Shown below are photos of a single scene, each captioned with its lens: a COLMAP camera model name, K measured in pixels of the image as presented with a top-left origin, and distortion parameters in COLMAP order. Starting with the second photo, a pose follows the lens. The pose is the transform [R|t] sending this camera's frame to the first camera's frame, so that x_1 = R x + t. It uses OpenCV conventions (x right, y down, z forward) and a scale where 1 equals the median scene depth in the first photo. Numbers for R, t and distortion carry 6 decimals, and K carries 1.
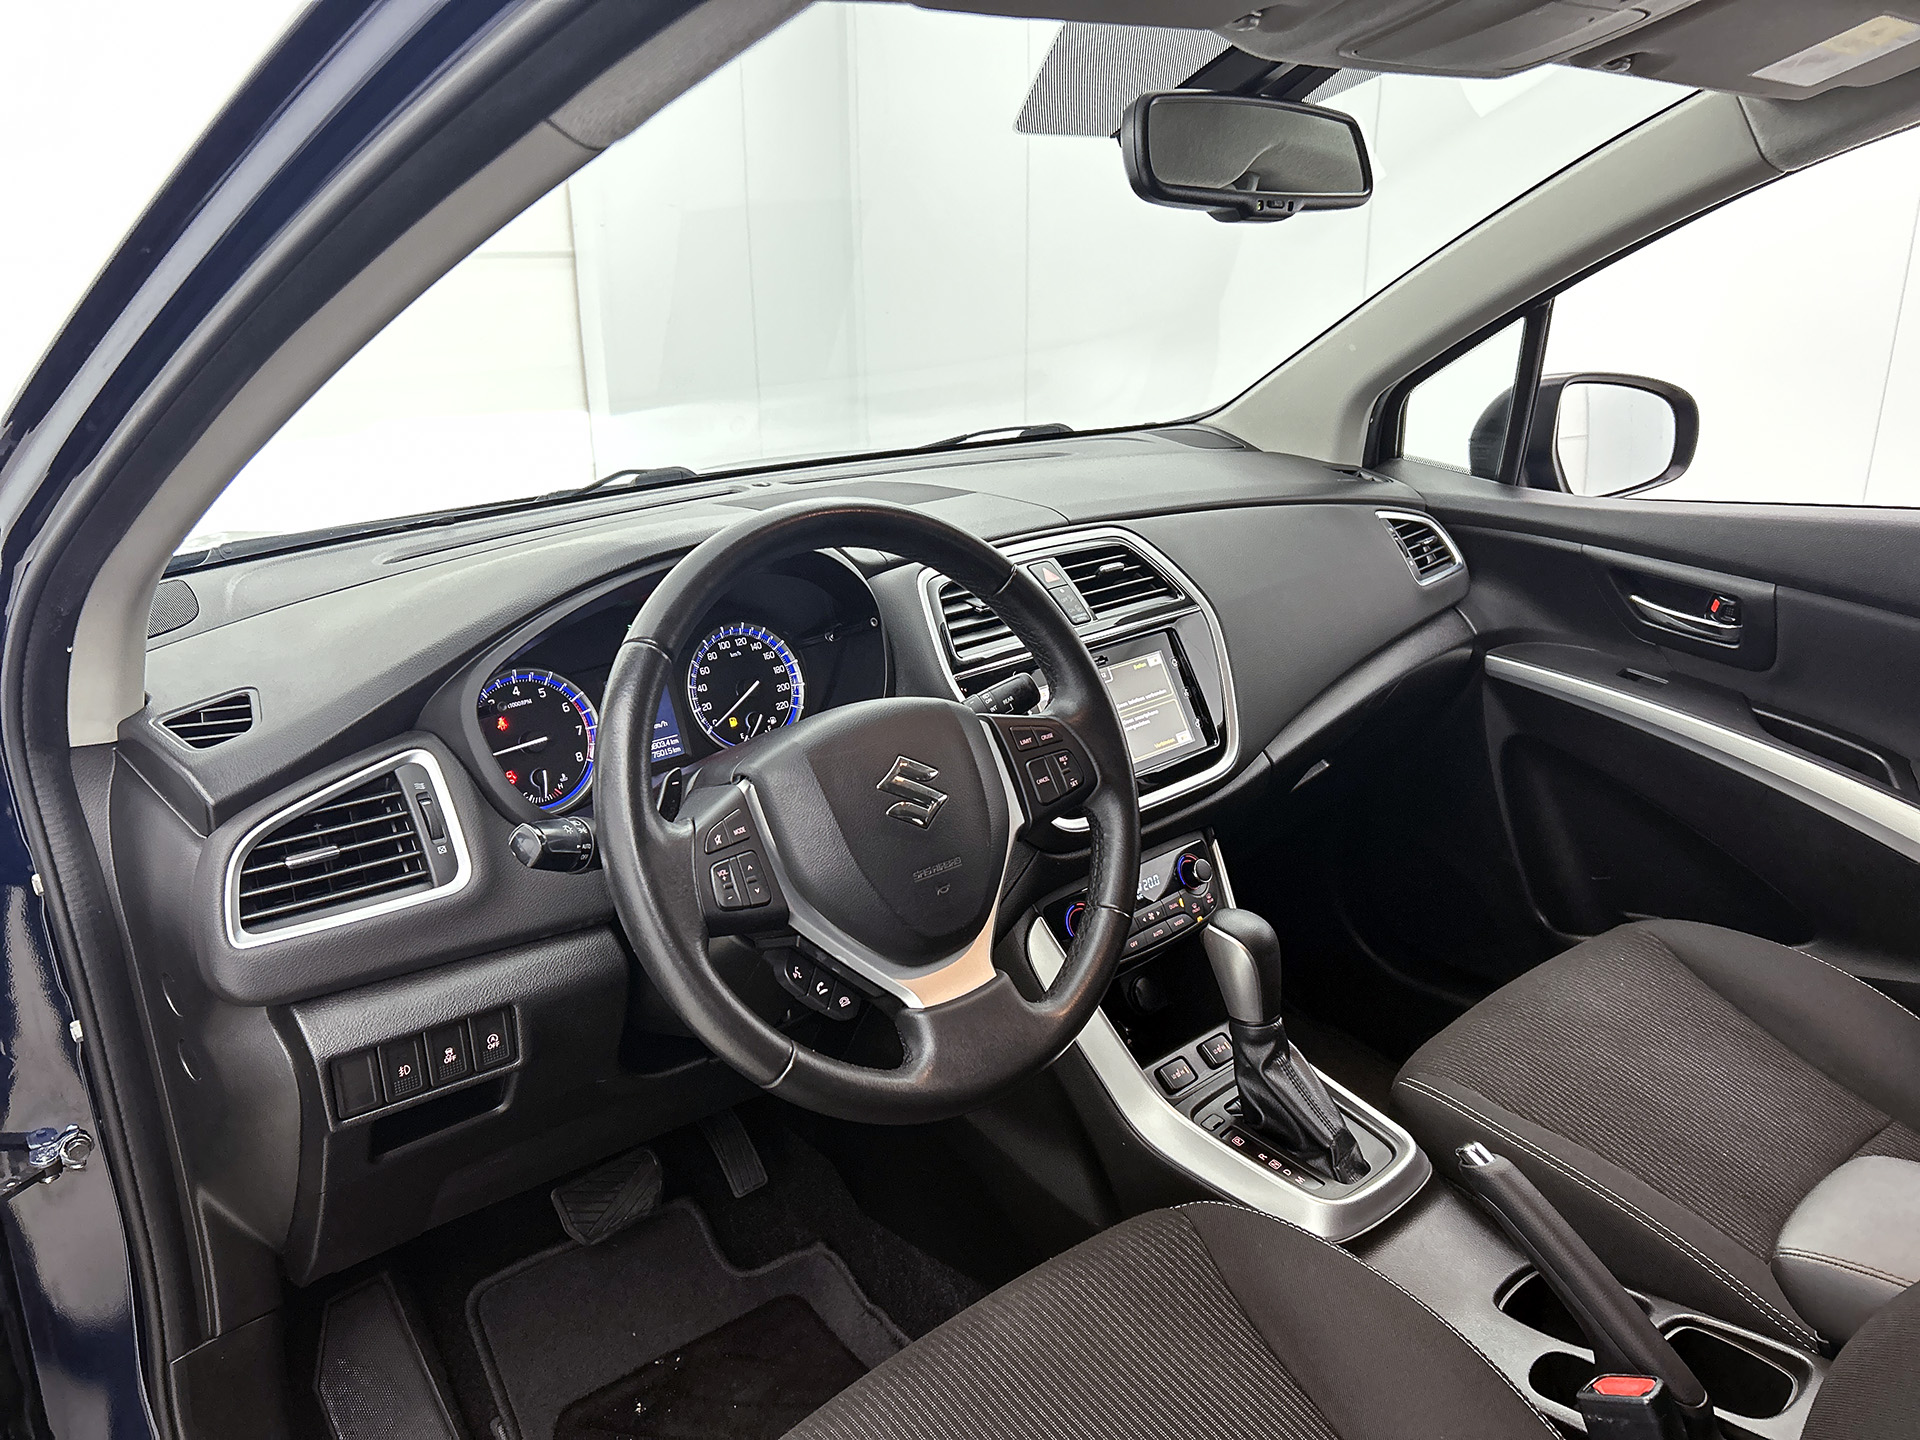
lens RADIAL K [[1448.1, 0, 964.5], [0, 1448.1, 740.0], [0, 0, 1]] dist [0.050136, -0.052500]
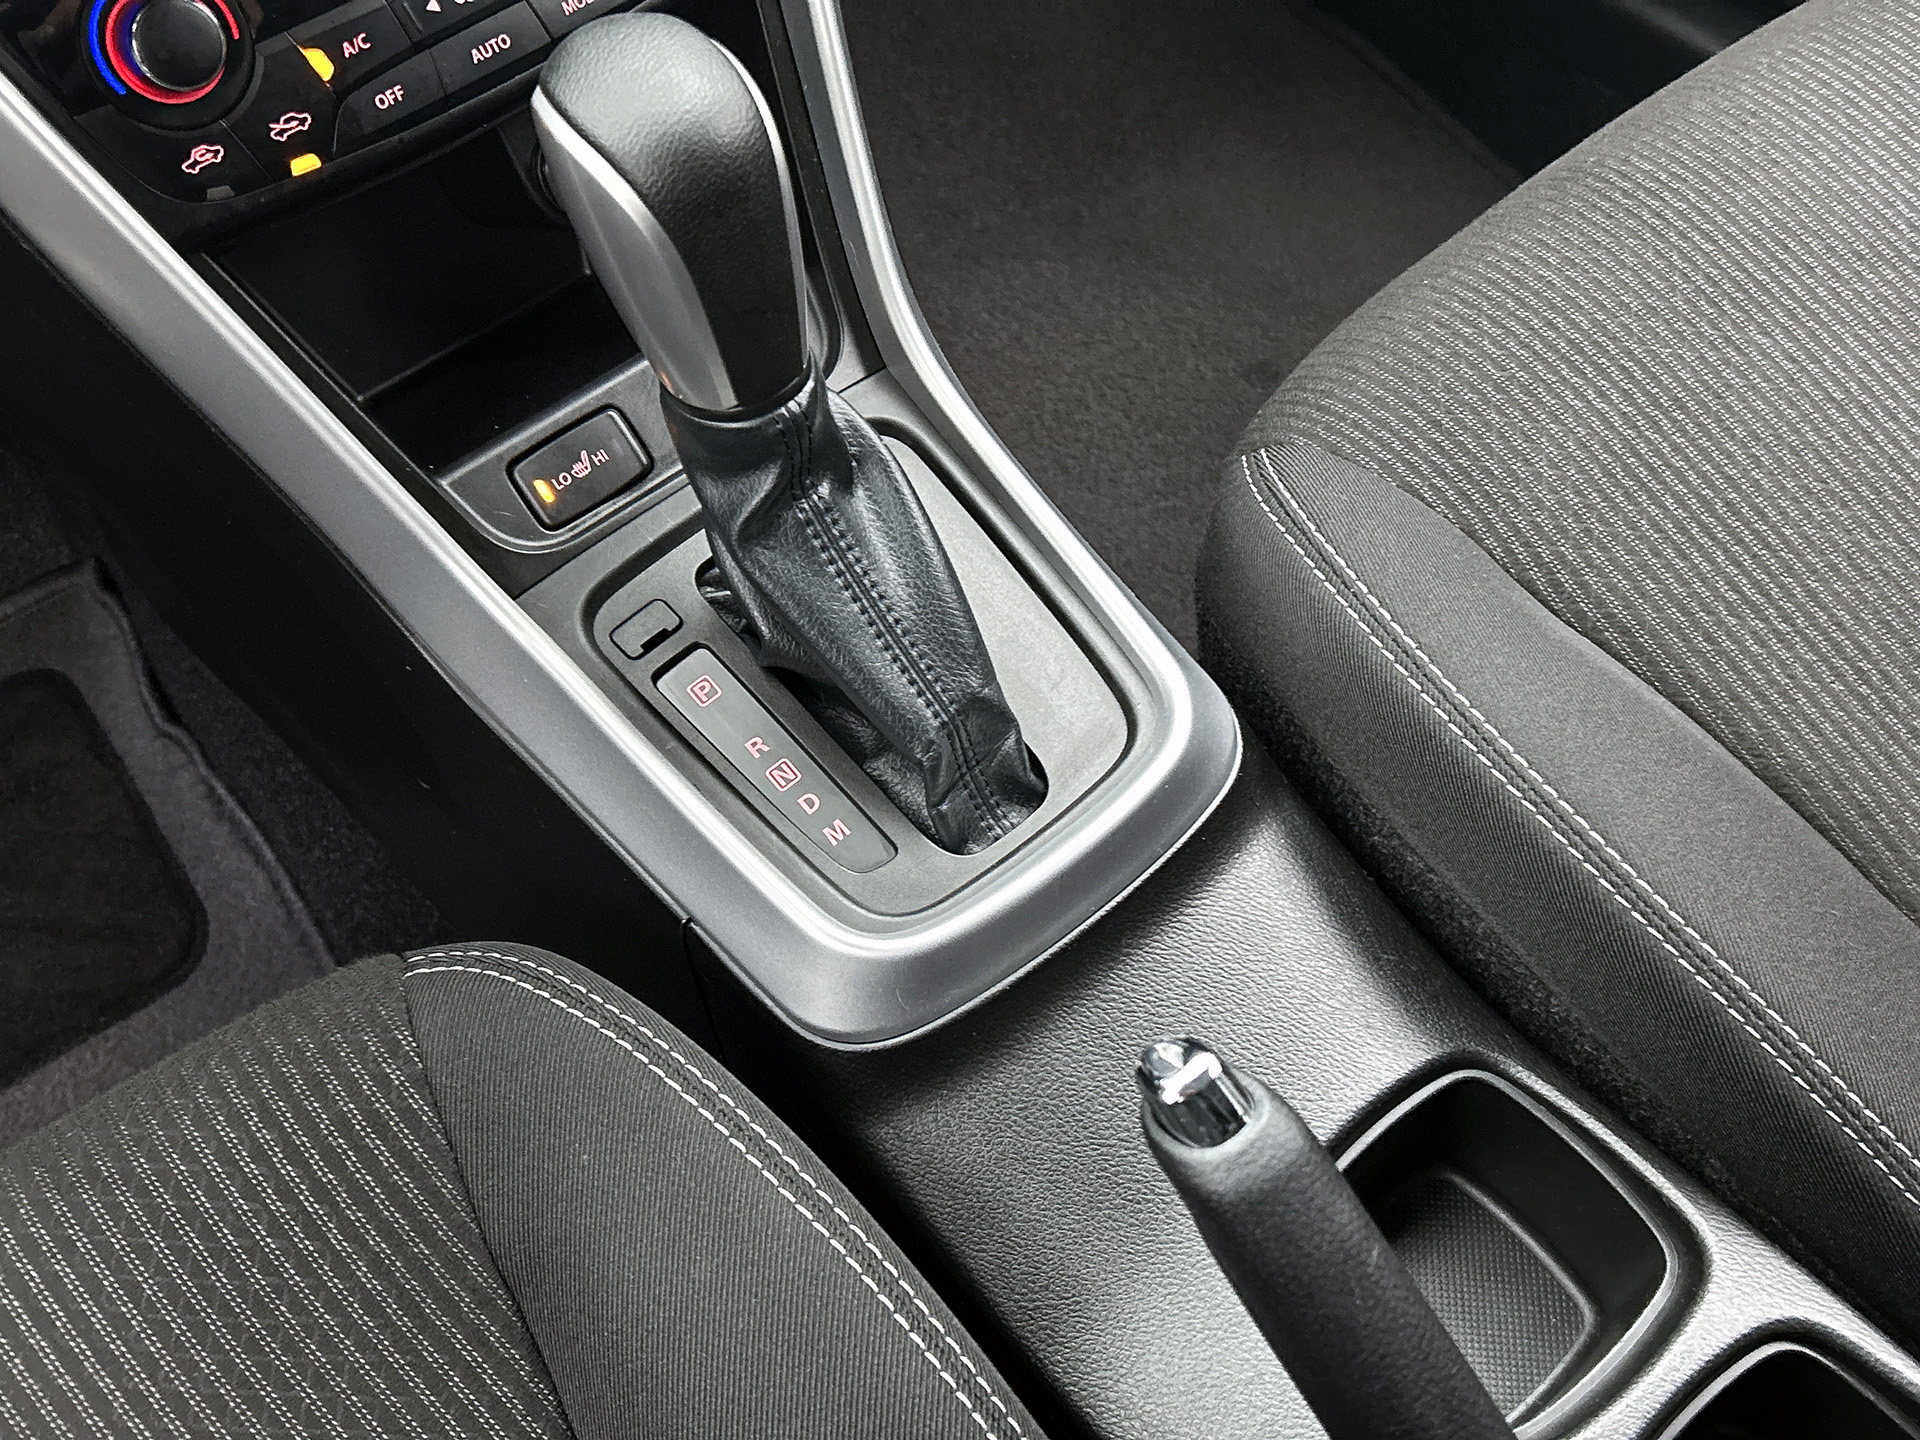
lens RADIAL K [[1872.9, 0, 977.6], [0, 1872.9, 722.2], [0, 0, 1]] dist [0.022686, 0.000000]
pose [[0.999294, 0.029575, -0.023160, 0.264194], [-0.008621, 0.780656, 0.624902, -0.005530], [0.036561, -0.624261, 0.780360, 0.637206]]
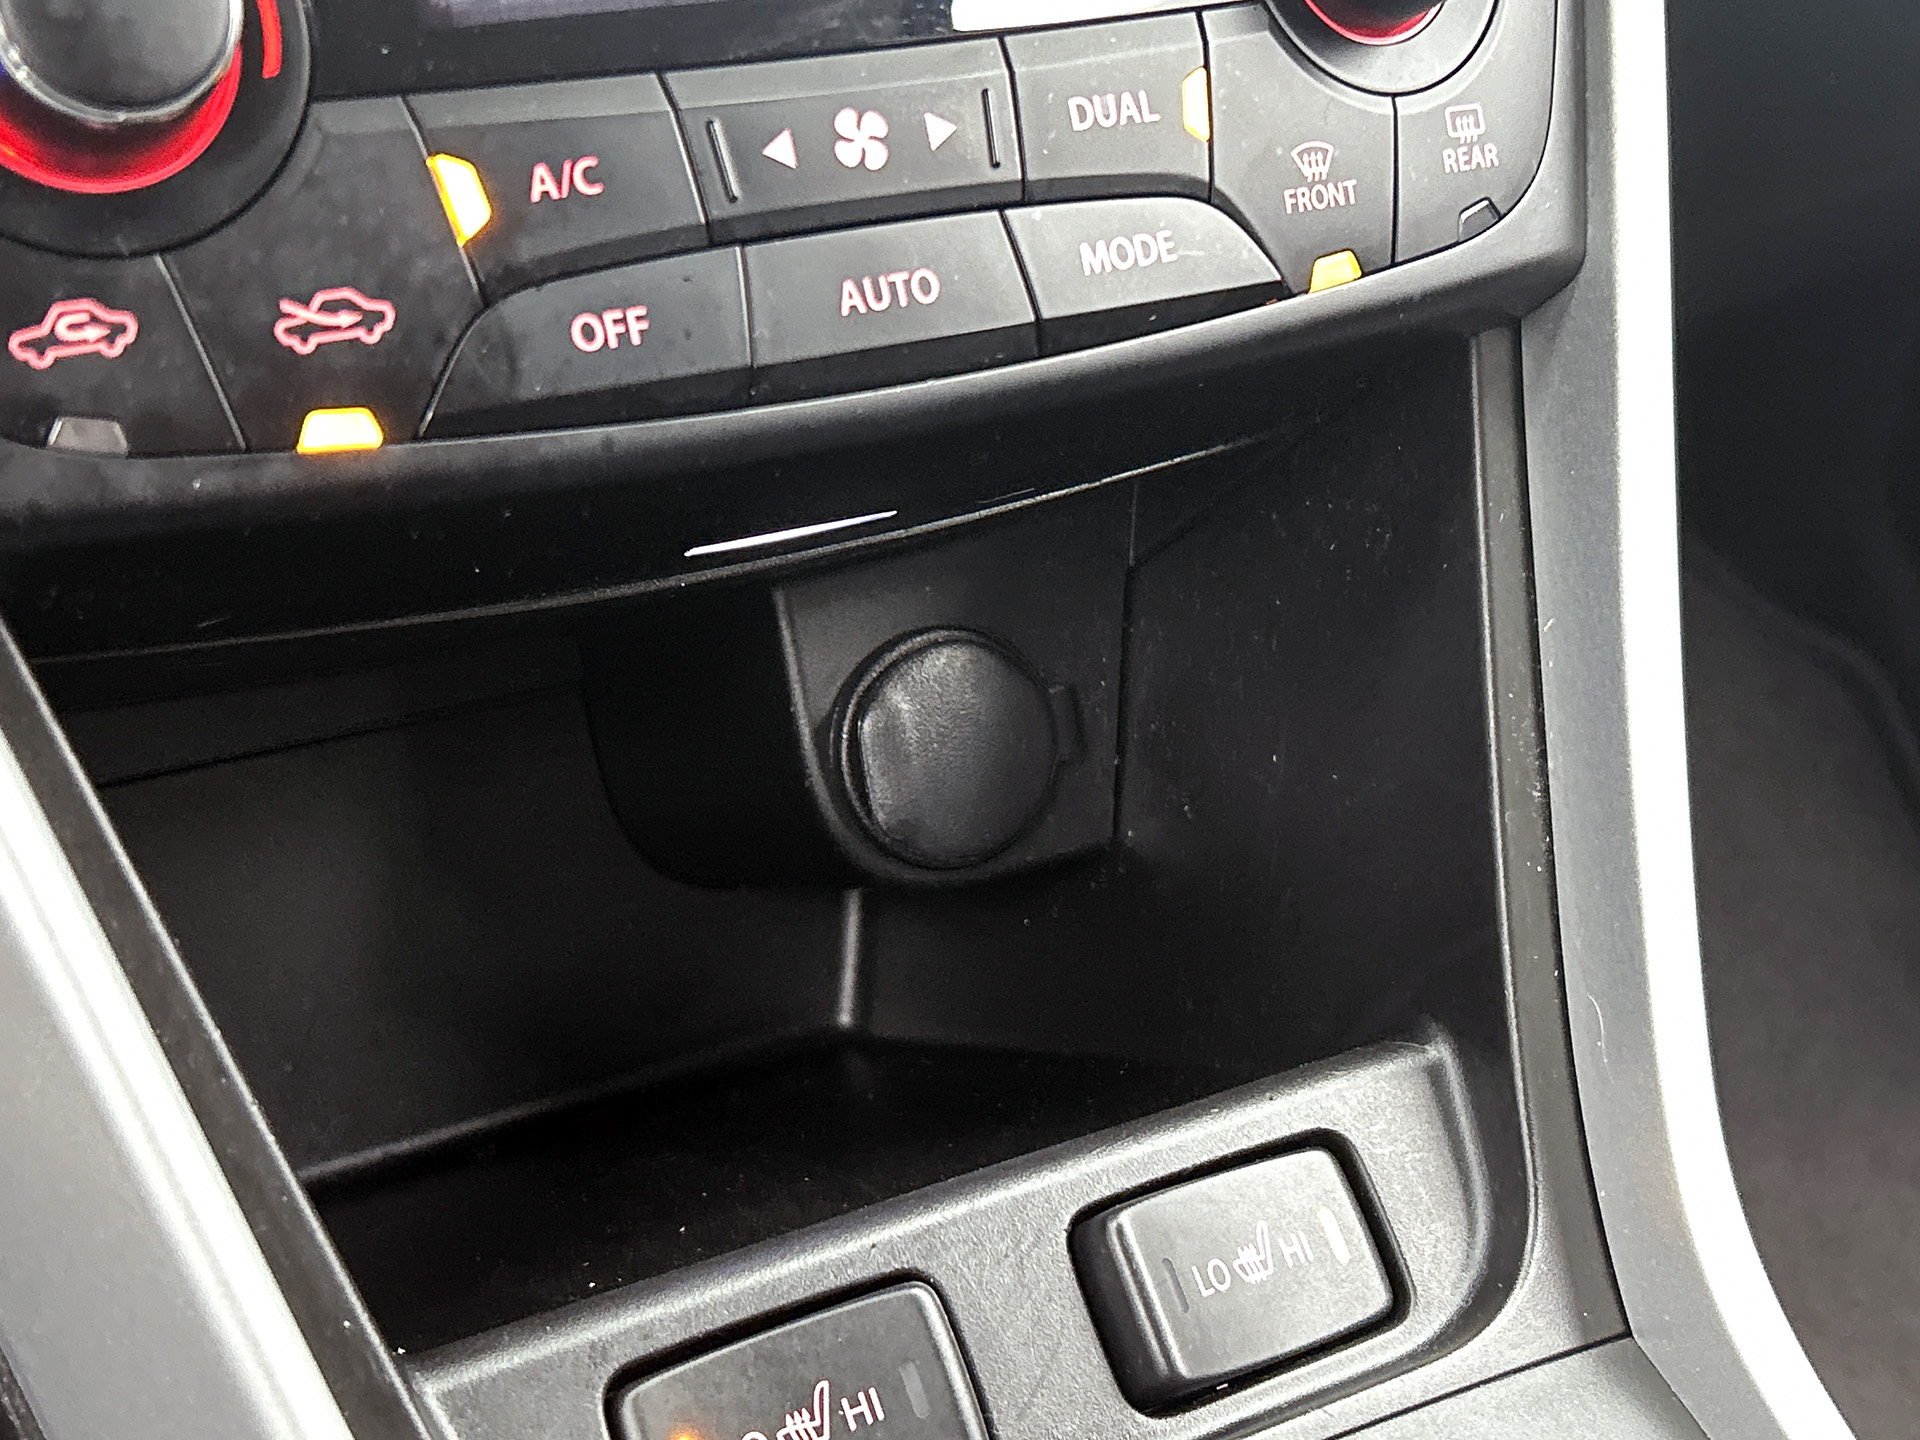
lens RADIAL K [[2609.9, 0, 960.8], [0, 2609.9, 719.4], [0, 0, 1]] dist [0.038200, 0.000000]
pose [[0.967973, 0.192489, -0.161174, 0.190603], [-0.152034, 0.960319, 0.233822, 0.122662], [0.199787, -0.201830, 0.958827, 0.832893]]
